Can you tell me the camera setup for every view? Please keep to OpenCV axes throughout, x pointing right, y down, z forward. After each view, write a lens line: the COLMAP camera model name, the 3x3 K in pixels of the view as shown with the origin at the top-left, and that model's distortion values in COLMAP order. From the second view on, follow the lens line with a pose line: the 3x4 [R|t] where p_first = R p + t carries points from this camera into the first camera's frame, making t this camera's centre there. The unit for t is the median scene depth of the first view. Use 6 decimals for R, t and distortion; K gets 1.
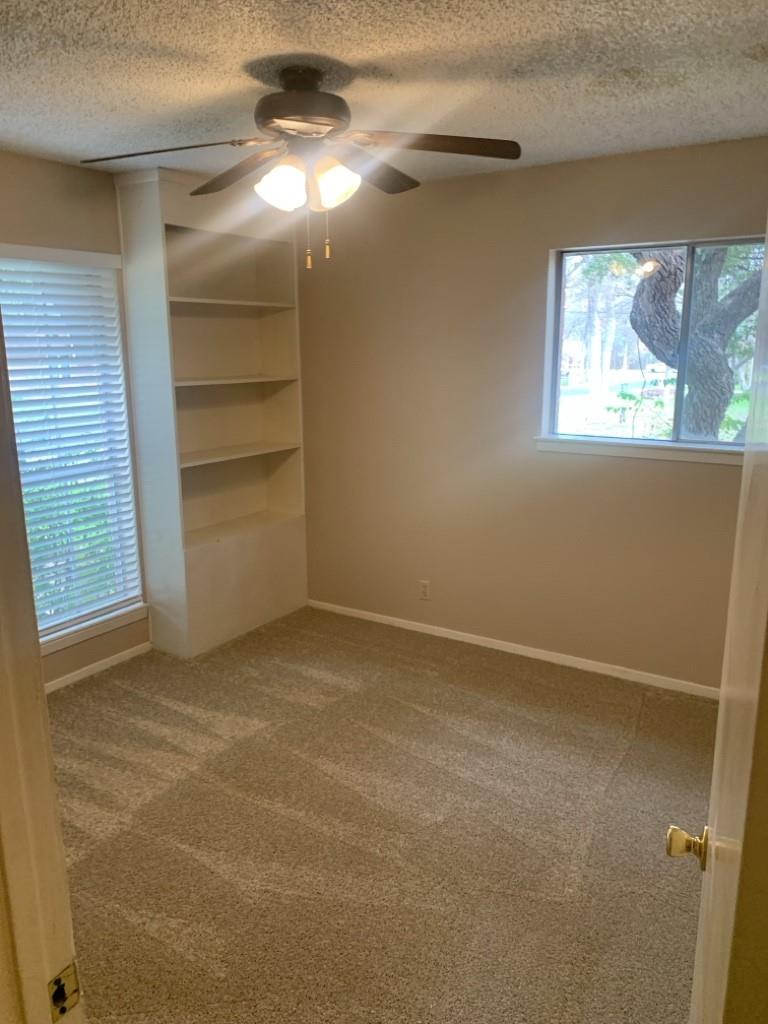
lens RADIAL K [[782.8, 0, 384.7], [0, 782.8, 516.5], [0, 0, 1]] dist [0.033773, -0.028036]
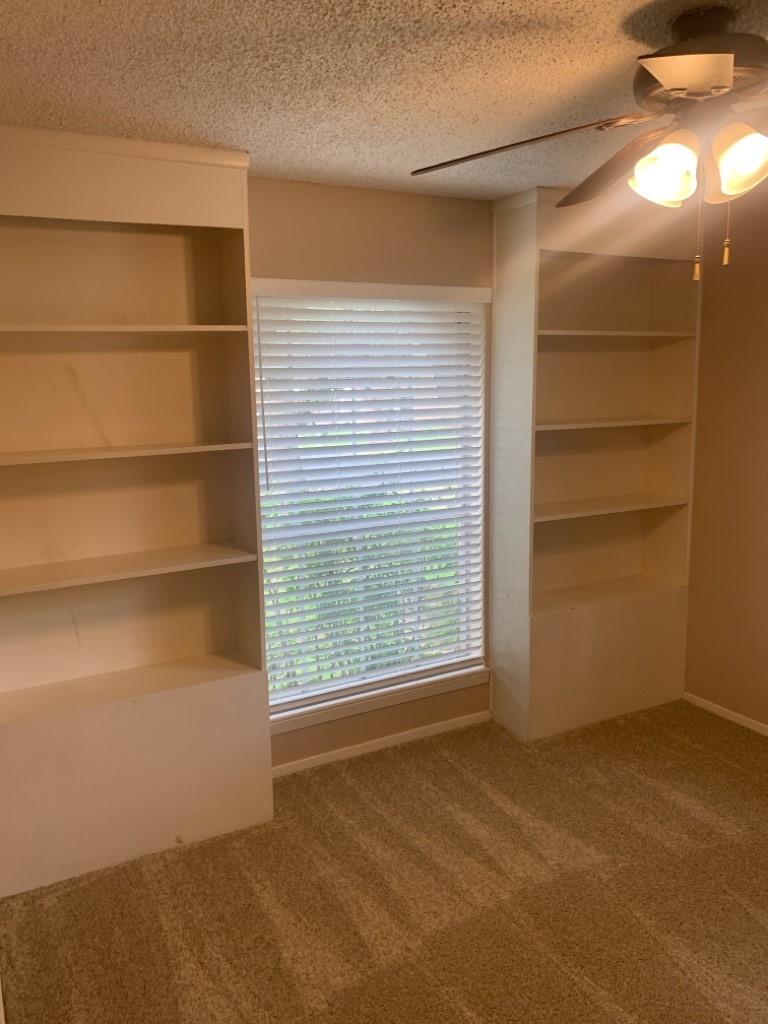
lens RADIAL K [[782.8, 0, 369.7], [0, 782.8, 502.1], [0, 0, 1]] dist [0.033773, -0.028036]
pose [[0.868820, 0.065170, -0.490820, 0.008526], [-0.095669, 0.994715, -0.037272, -0.035424], [0.485797, 0.079339, 0.870463, 0.151752]]
